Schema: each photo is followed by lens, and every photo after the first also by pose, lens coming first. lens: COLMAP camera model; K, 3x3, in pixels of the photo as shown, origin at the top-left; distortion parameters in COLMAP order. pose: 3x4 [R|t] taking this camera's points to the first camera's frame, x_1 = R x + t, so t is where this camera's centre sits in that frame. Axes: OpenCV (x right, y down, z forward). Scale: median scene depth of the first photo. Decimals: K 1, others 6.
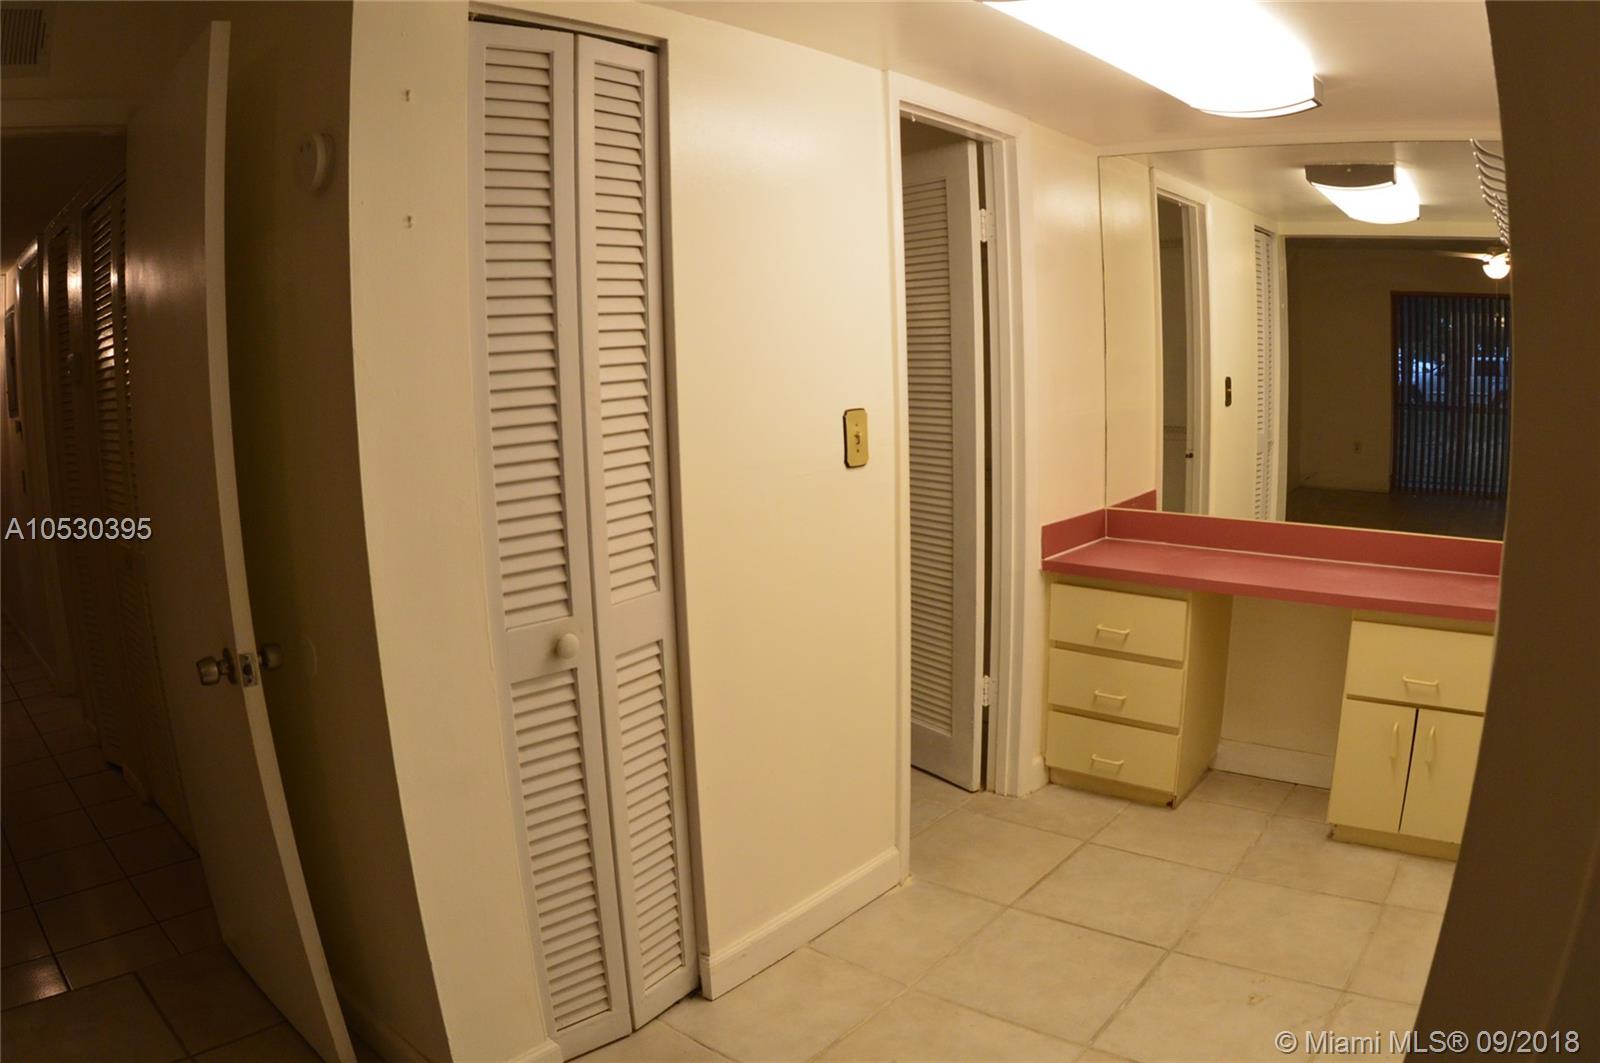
lens RADIAL K [[1082.4, 0, 783.5], [0, 1082.4, 527.4], [0, 0, 1]] dist [-0.326884, 0.102698]
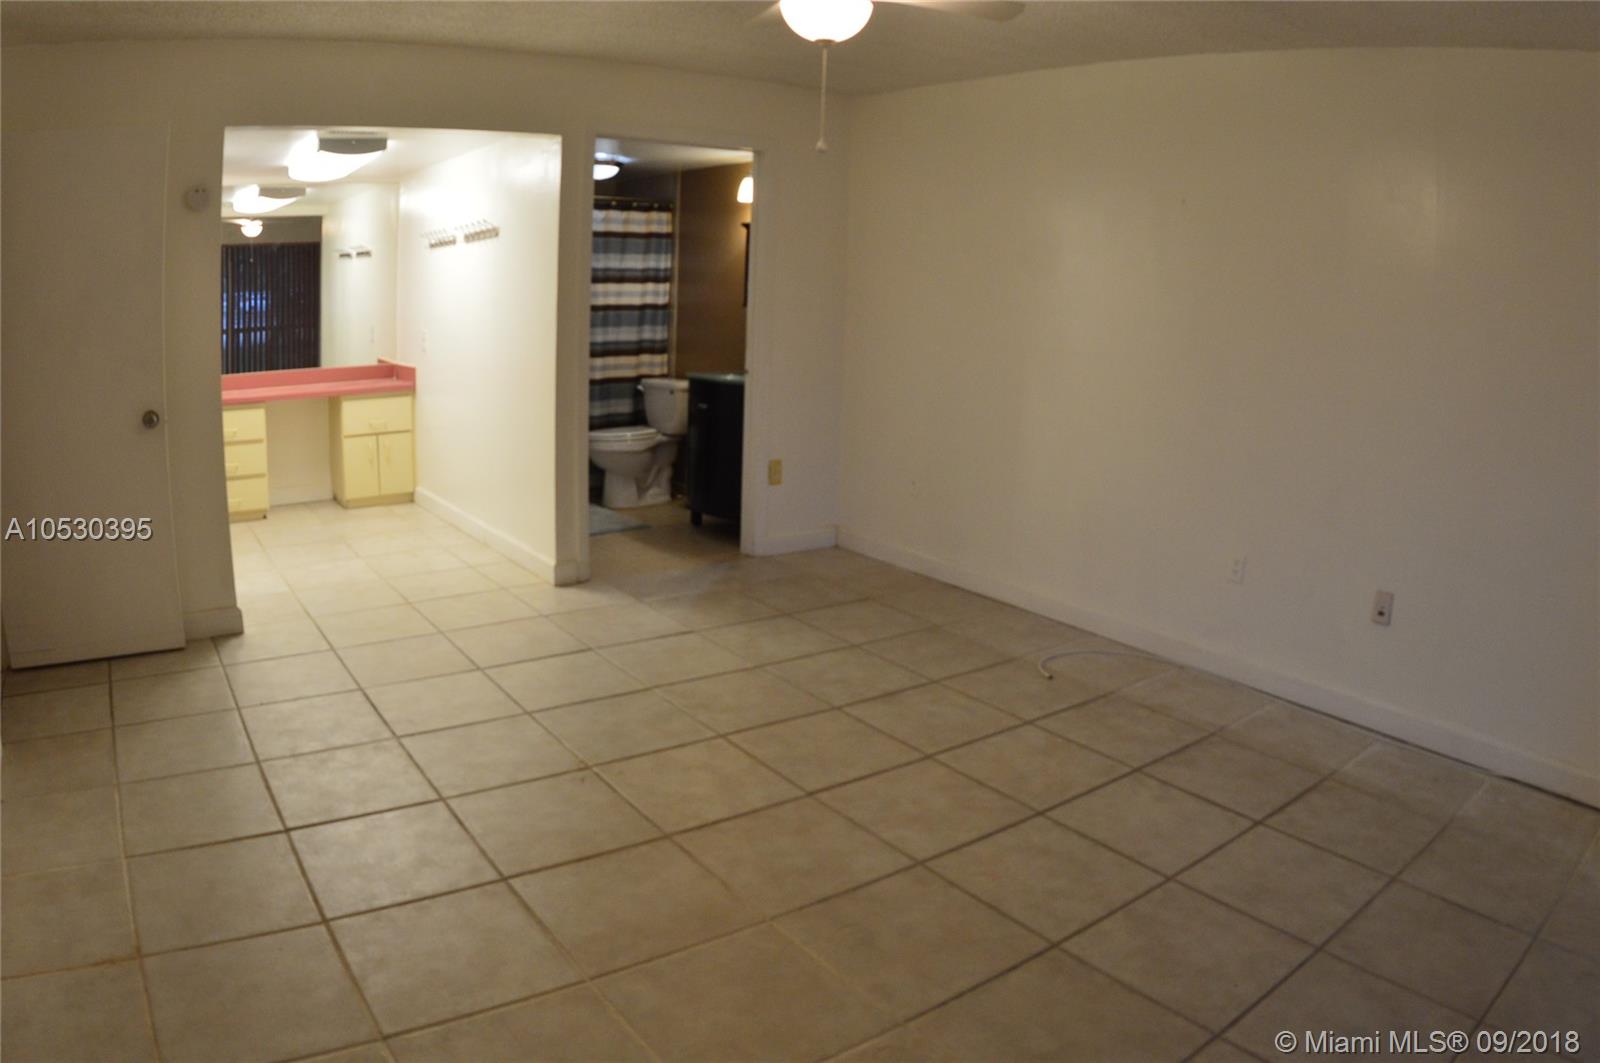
lens RADIAL K [[1082.4, 0, 802.4], [0, 1082.4, 525.6], [0, 0, 1]] dist [-0.326884, 0.102698]
pose [[0.205038, -0.179227, 0.962204, -1.201362], [0.124350, 0.979895, 0.156024, 0.118126], [-0.970822, 0.087660, 0.223203, -0.422065]]
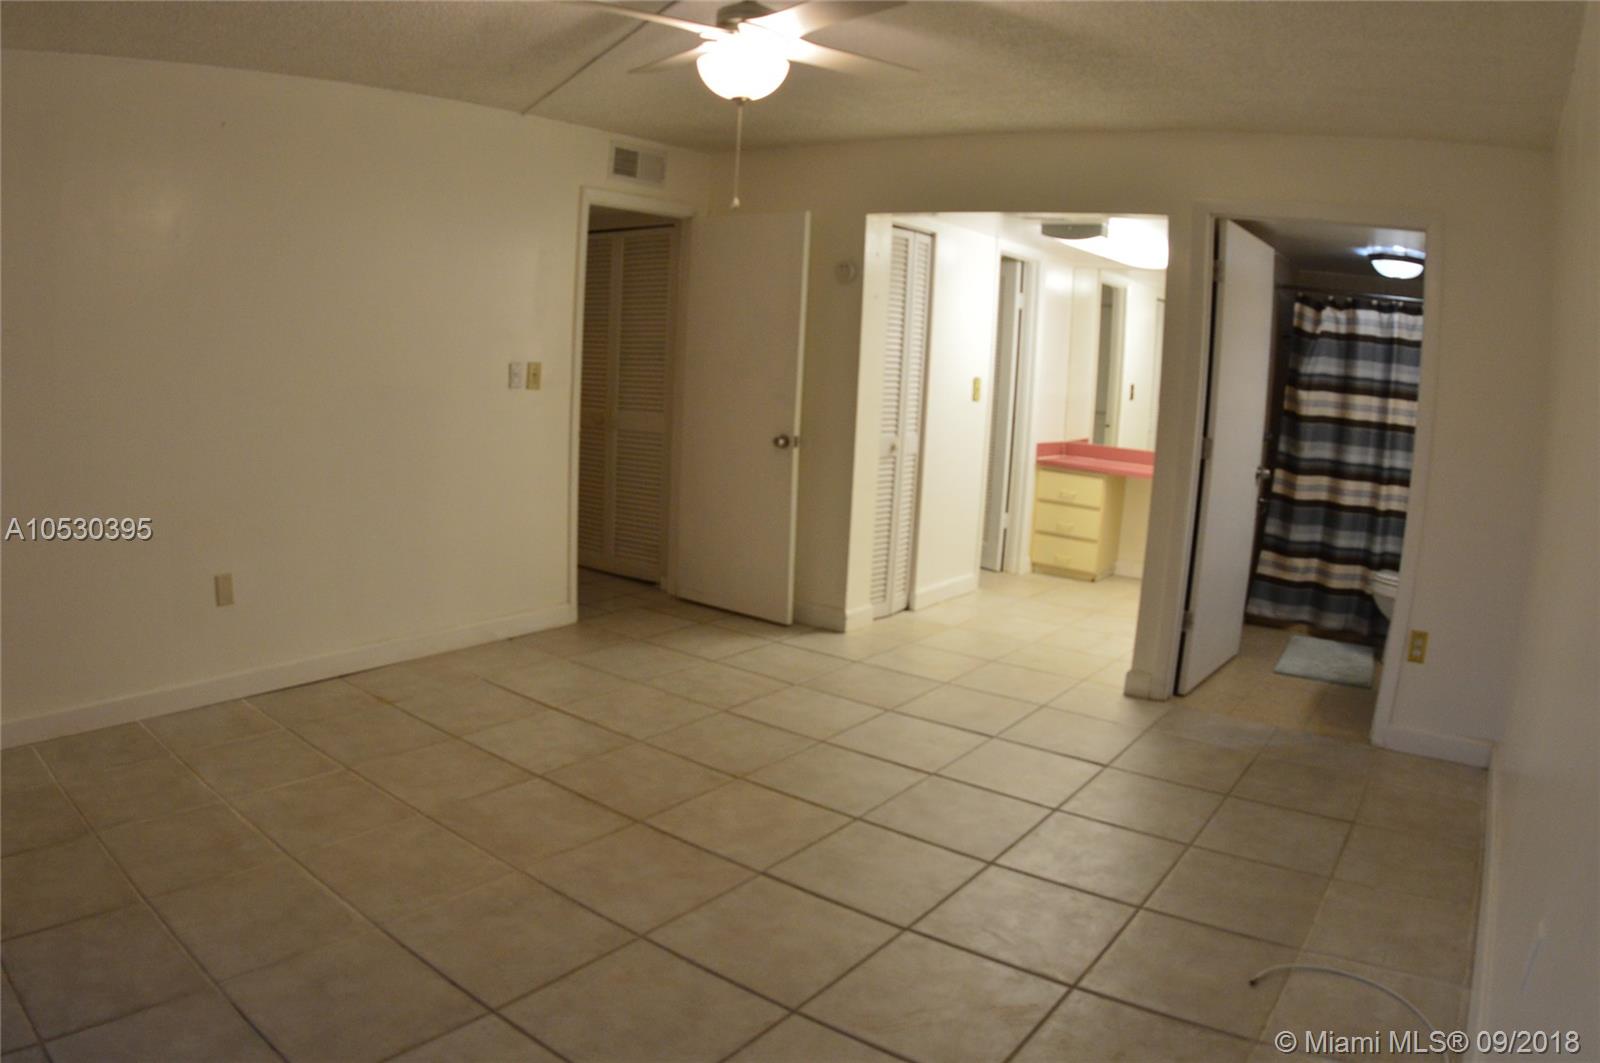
lens RADIAL K [[1082.4, 0, 792.2], [0, 1082.4, 519.0], [0, 0, 1]] dist [-0.326884, 0.102698]
pose [[0.993734, 0.068518, 0.088304, -0.420436], [-0.067831, 0.997639, -0.010758, 0.205784], [-0.088833, 0.004701, 0.996035, -1.074605]]
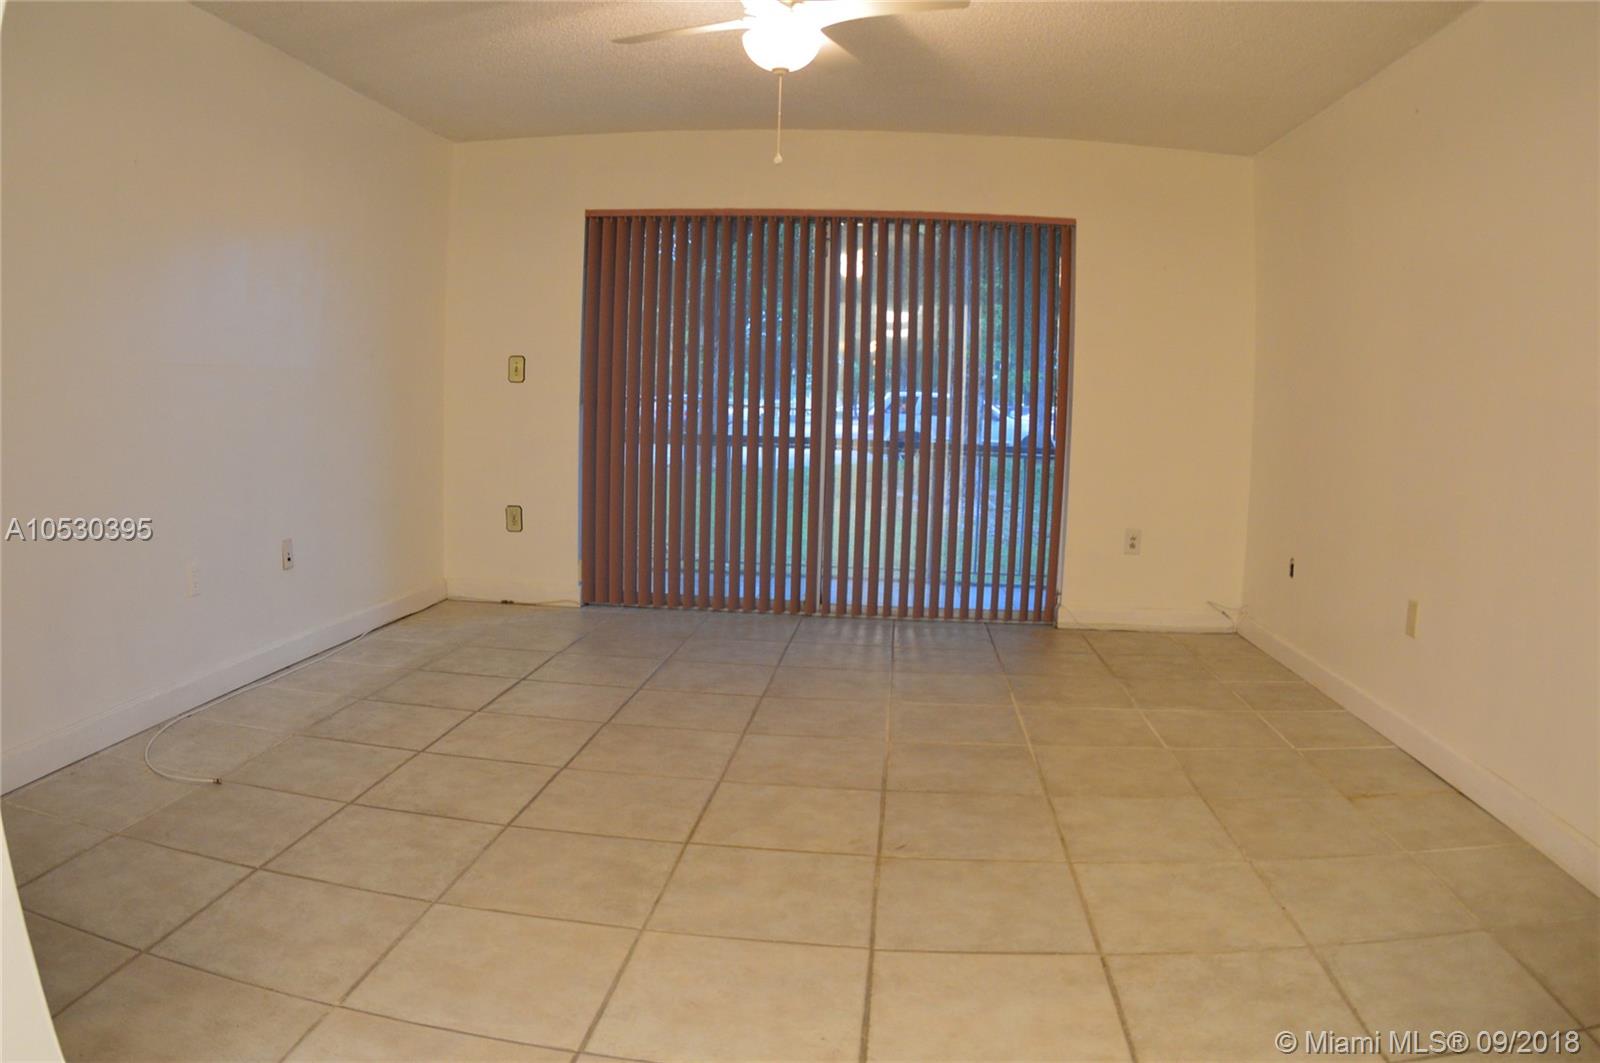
lens RADIAL K [[1082.4, 0, 794.8], [0, 1082.4, 522.5], [0, 0, 1]] dist [-0.326884, 0.102698]
pose [[-0.813665, 0.076797, -0.576238, 0.114373], [-0.099385, 0.958266, 0.268046, 0.021847], [0.572775, 0.275369, -0.772076, 0.491948]]
